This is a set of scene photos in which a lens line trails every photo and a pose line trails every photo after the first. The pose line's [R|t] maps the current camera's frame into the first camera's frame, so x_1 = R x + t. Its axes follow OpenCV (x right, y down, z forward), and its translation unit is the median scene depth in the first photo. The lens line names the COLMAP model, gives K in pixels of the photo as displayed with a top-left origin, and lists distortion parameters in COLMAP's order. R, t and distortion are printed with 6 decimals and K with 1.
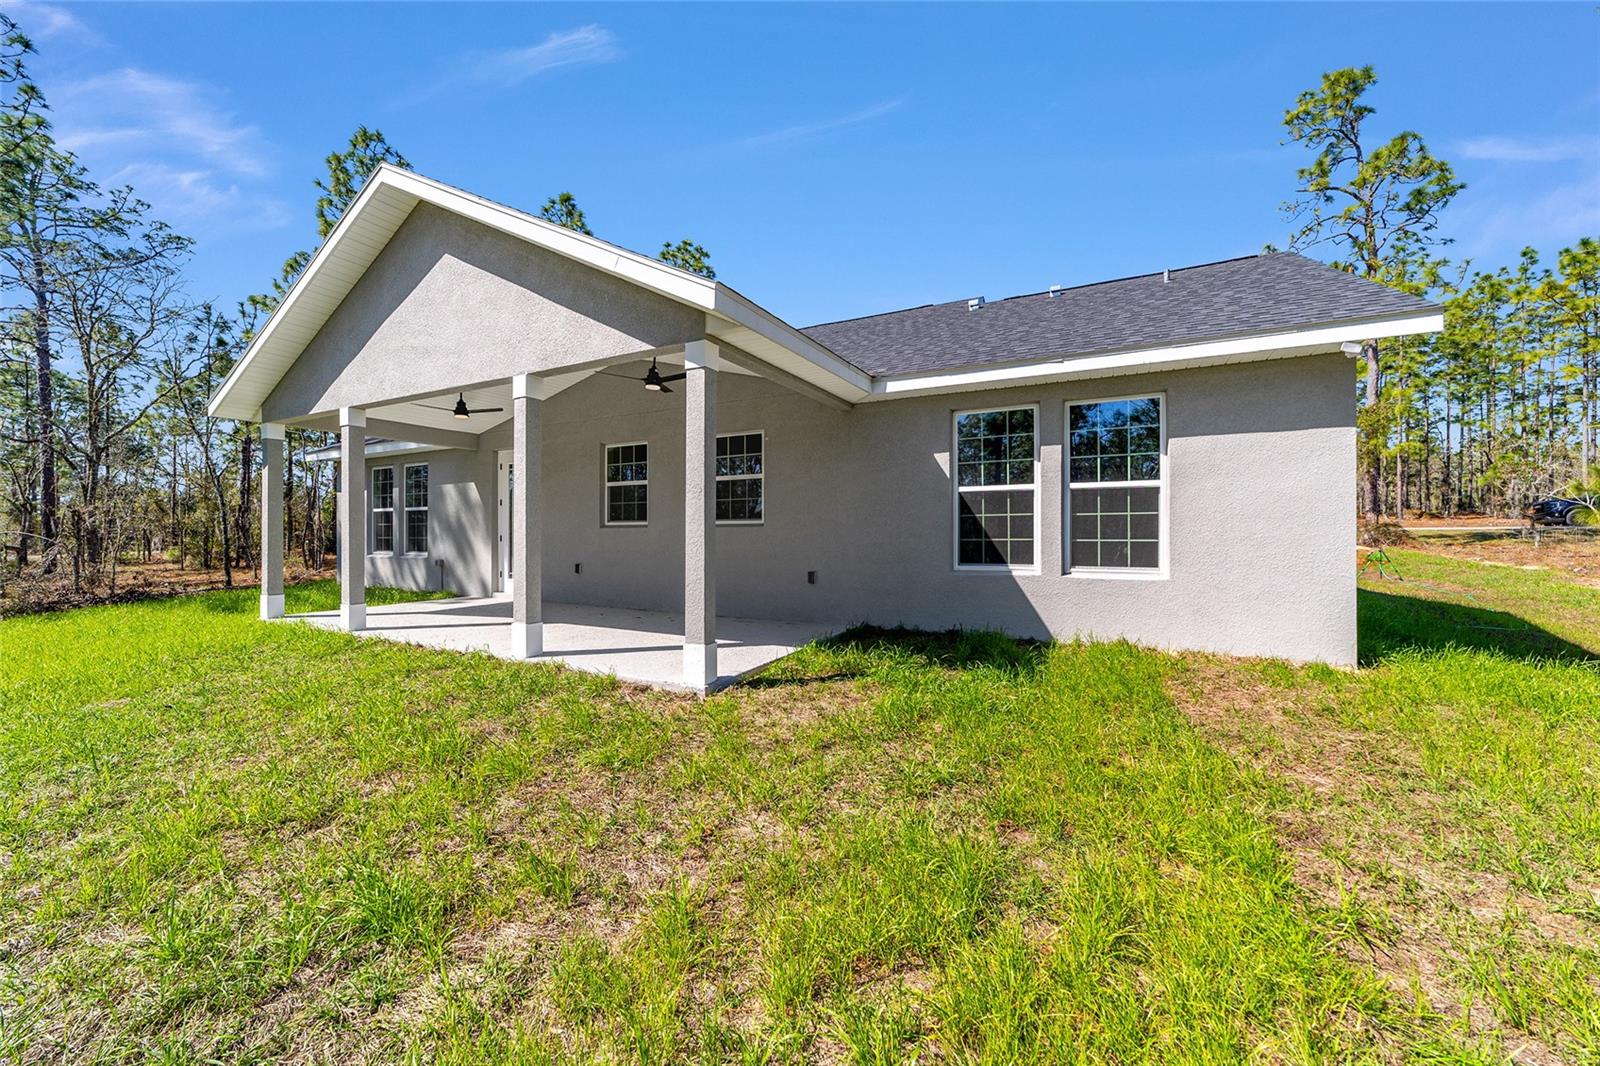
lens RADIAL K [[659.3, 0, 805.6], [0, 659.3, 527.8], [0, 0, 1]] dist [0.002561, 0.000308]
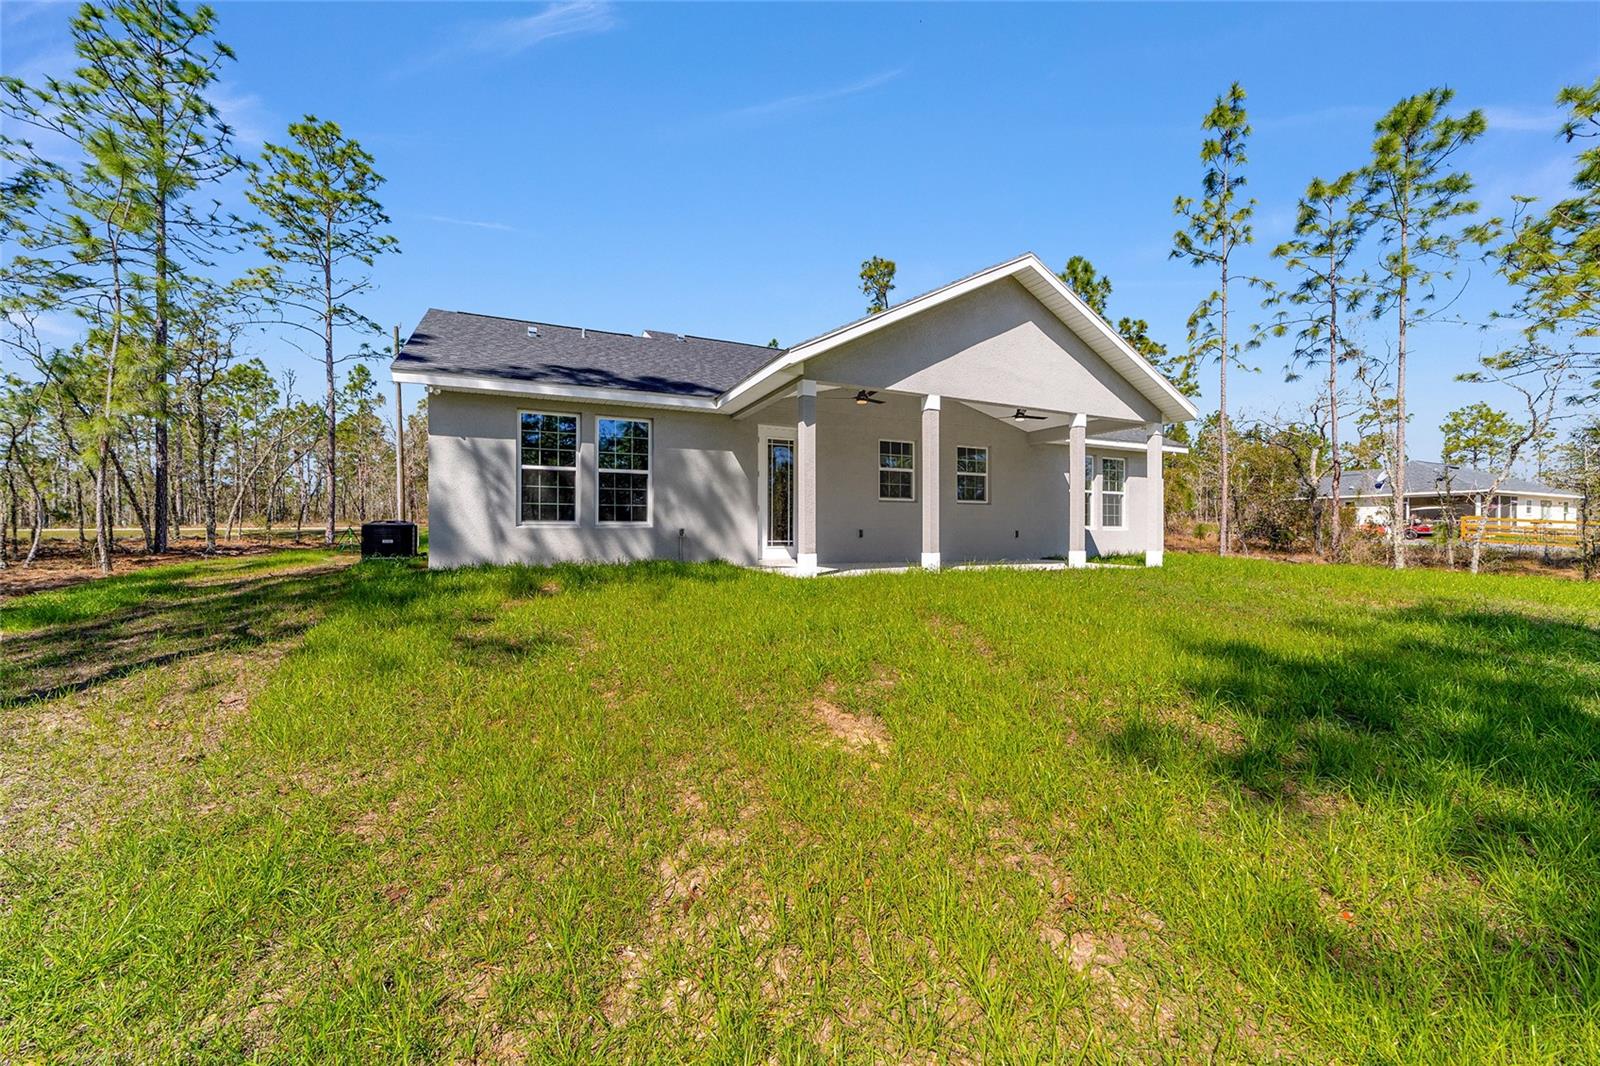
lens RADIAL K [[630.9, 0, 792.1], [0, 630.9, 537.1], [0, 0, 1]] dist [0.003133, 0.000435]
pose [[0.525404, -0.018388, 0.850654, -1.455610], [-0.021028, 0.999180, 0.034586, 0.029822], [-0.850593, -0.036060, 0.524587, 0.501494]]
